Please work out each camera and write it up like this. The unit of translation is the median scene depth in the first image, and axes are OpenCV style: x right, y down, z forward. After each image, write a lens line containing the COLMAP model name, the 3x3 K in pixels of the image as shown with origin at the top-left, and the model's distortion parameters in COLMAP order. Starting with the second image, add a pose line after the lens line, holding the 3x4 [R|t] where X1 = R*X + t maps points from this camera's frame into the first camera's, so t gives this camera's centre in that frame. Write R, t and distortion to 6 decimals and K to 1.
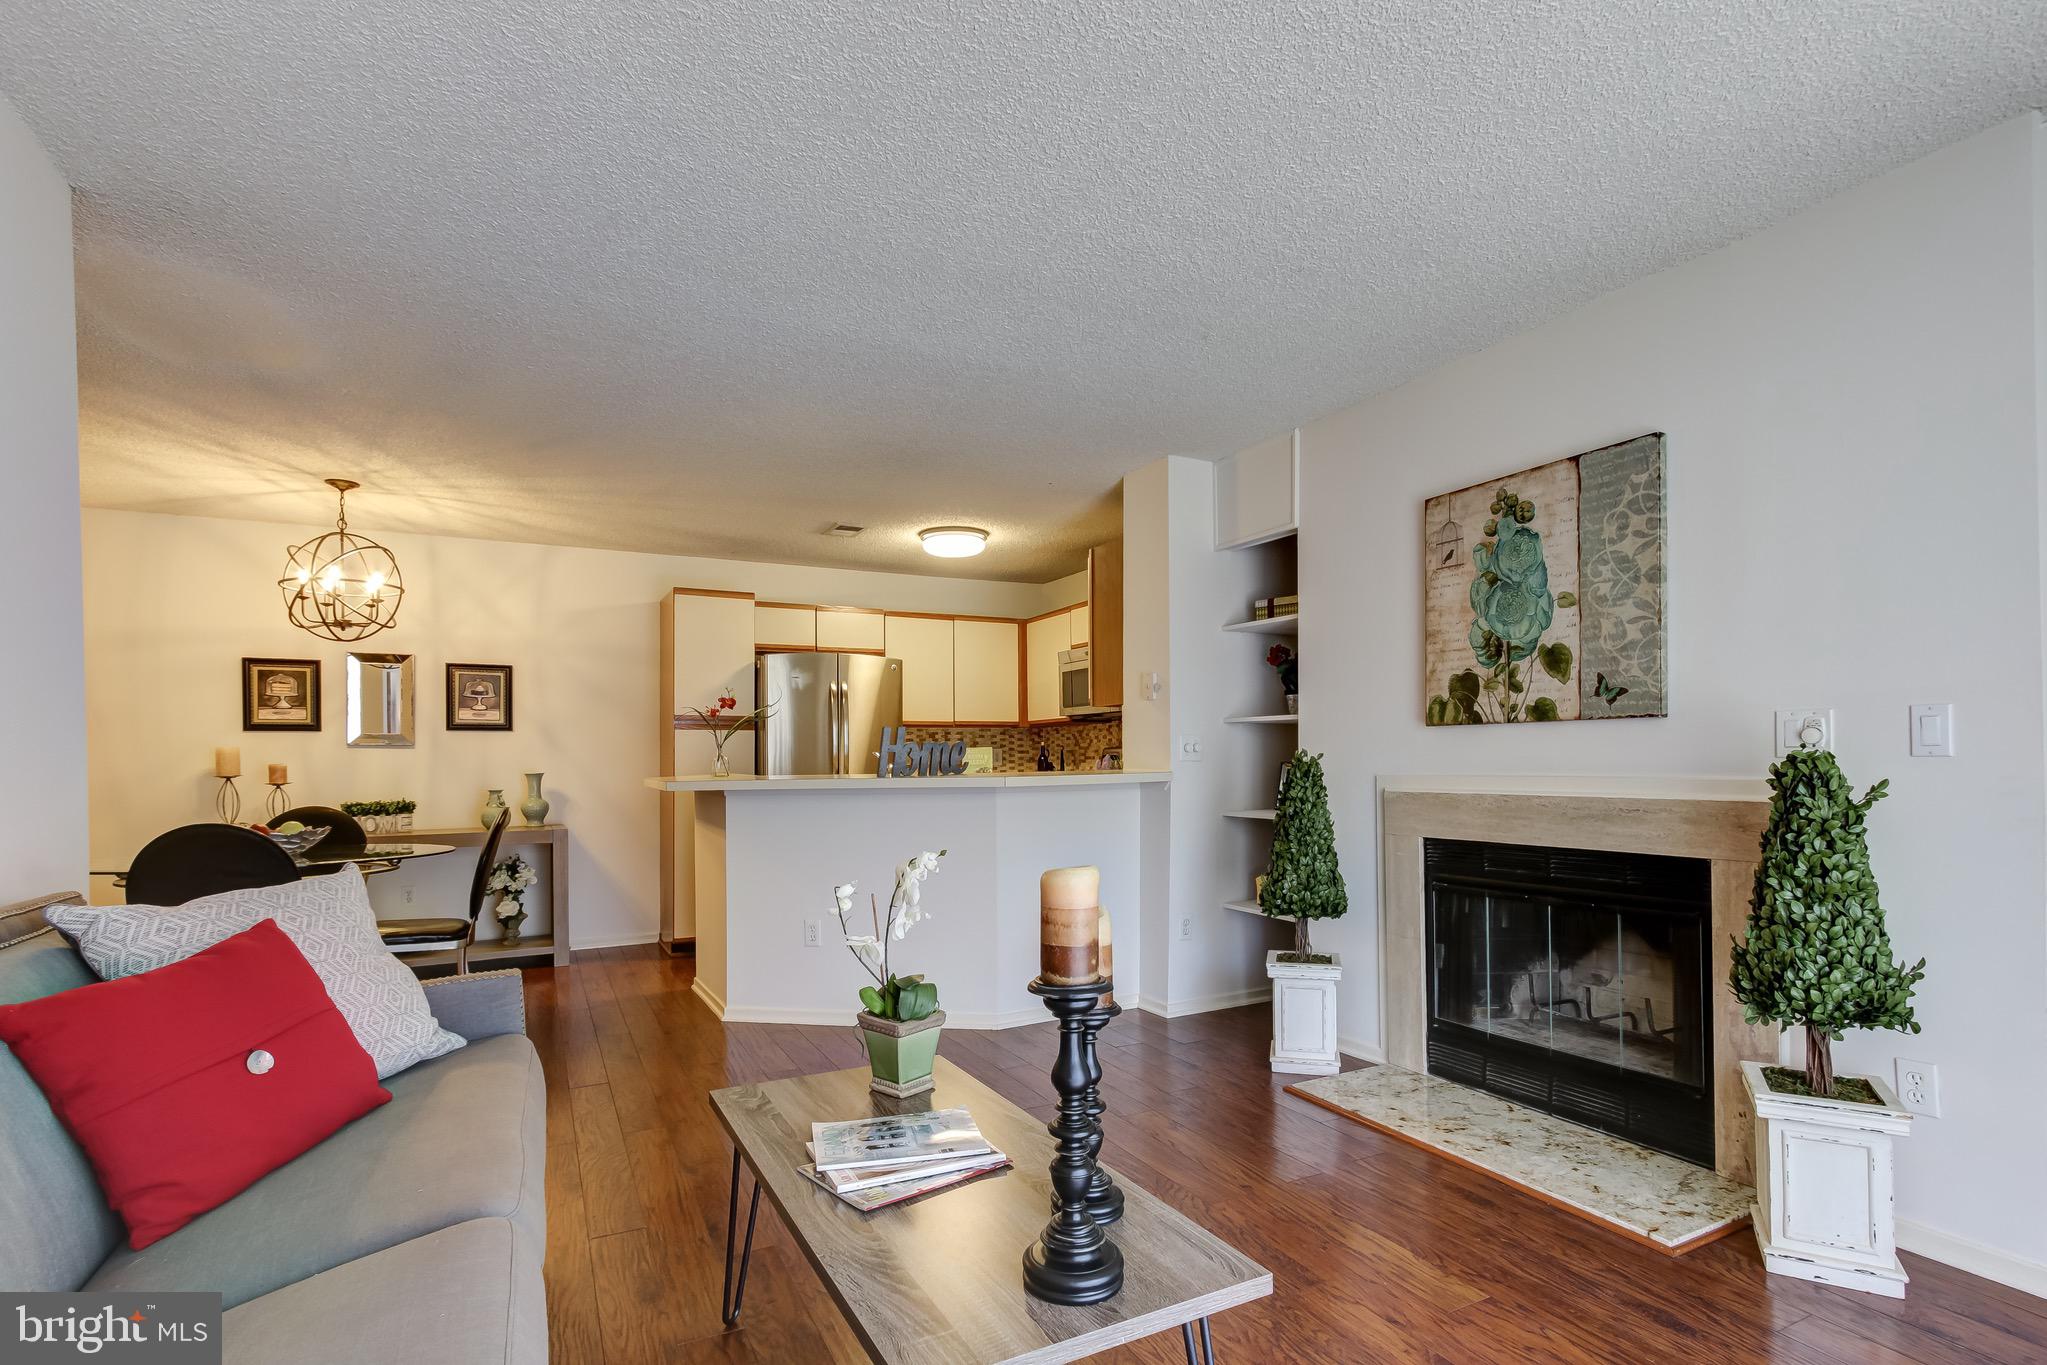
lens RADIAL K [[981.8, 0, 1027.2], [0, 981.8, 754.1], [0, 0, 1]] dist [0.000538, 0.005067]
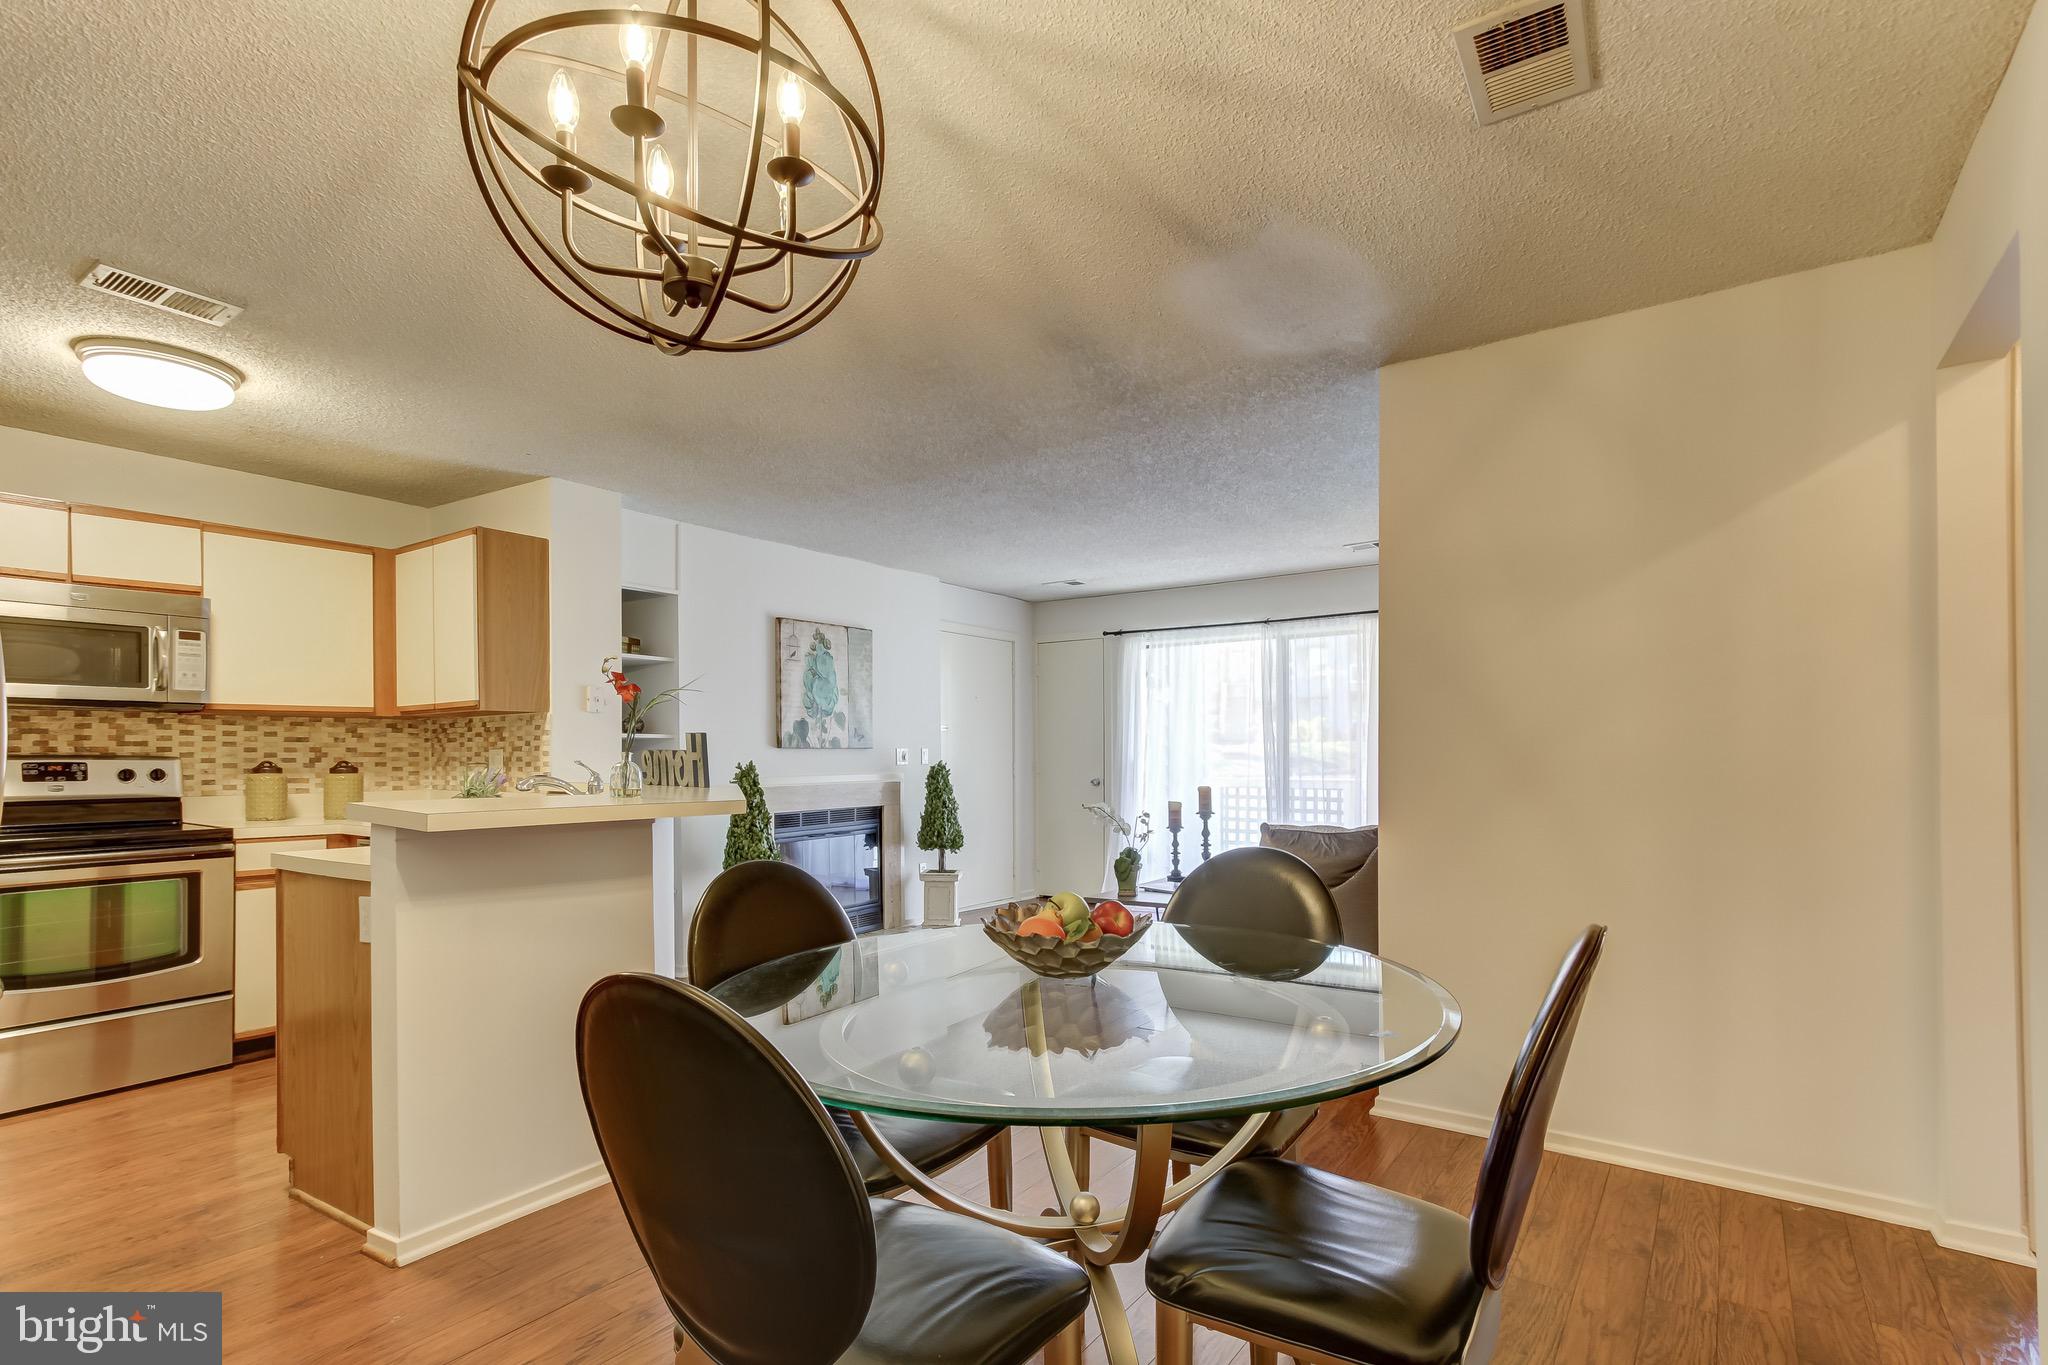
lens RADIAL K [[982.2, 0, 1024.9], [0, 982.2, 746.9], [0, 0, 1]] dist [0.000538, 0.005067]
pose [[-0.456419, 0.020988, 0.889518, -1.311506], [0.008231, 0.999779, -0.019367, 0.006236], [-0.889727, -0.001518, -0.456490, 1.392414]]
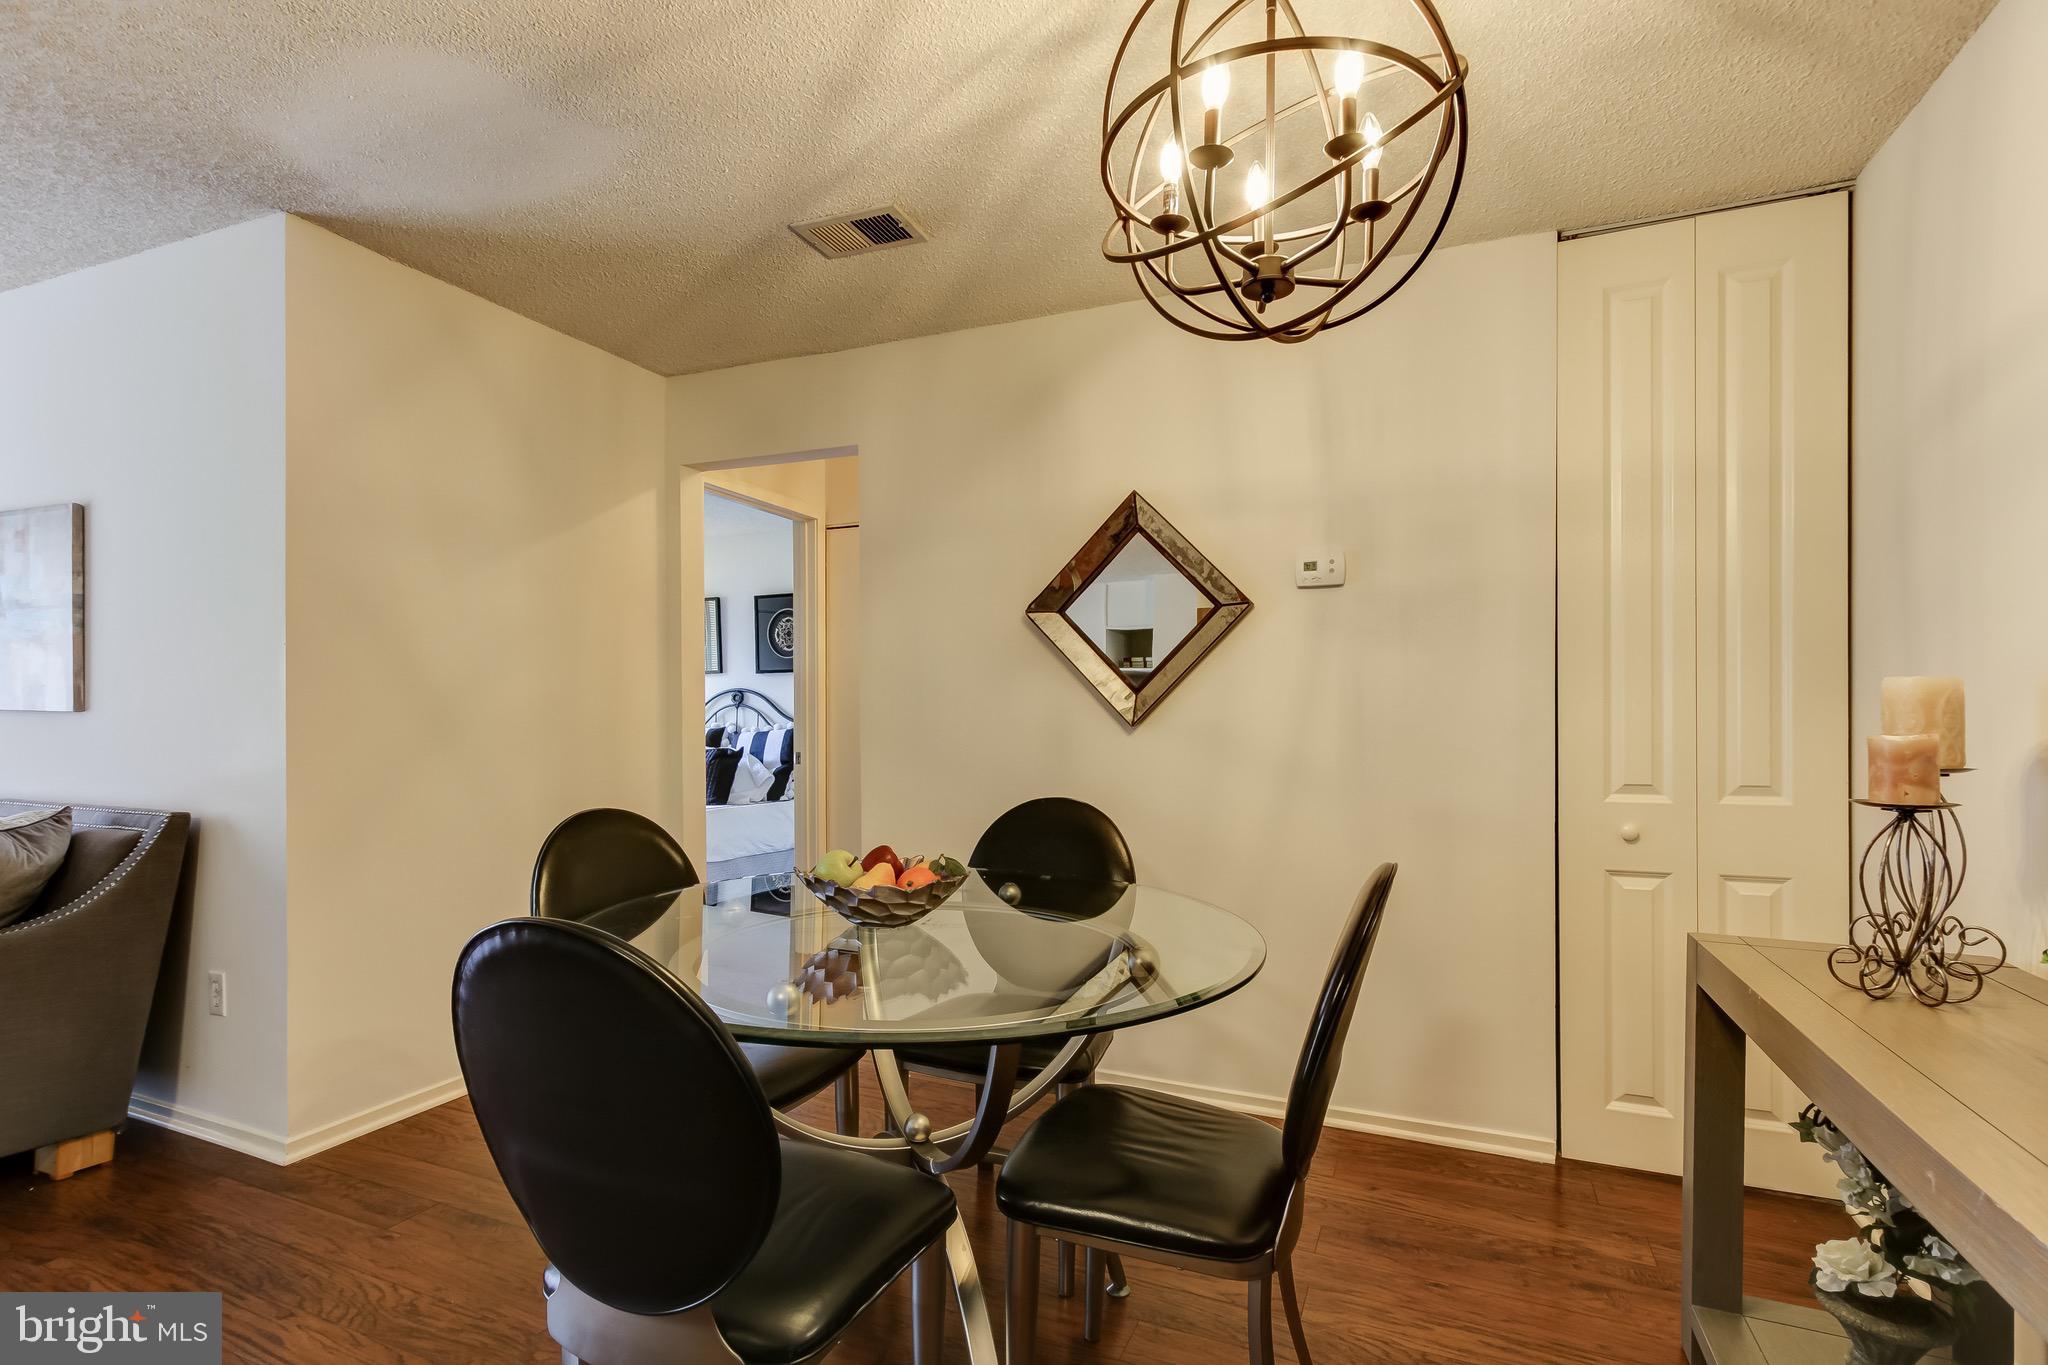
lens RADIAL K [[982.2, 0, 1006.5], [0, 982.2, 720.6], [0, 0, 1]] dist [0.000538, 0.005067]
pose [[-0.780702, 0.004496, -0.624887, -0.585432], [0.001354, 0.999984, 0.005503, 0.006770], [0.624902, 0.003450, -0.780695, 1.585661]]
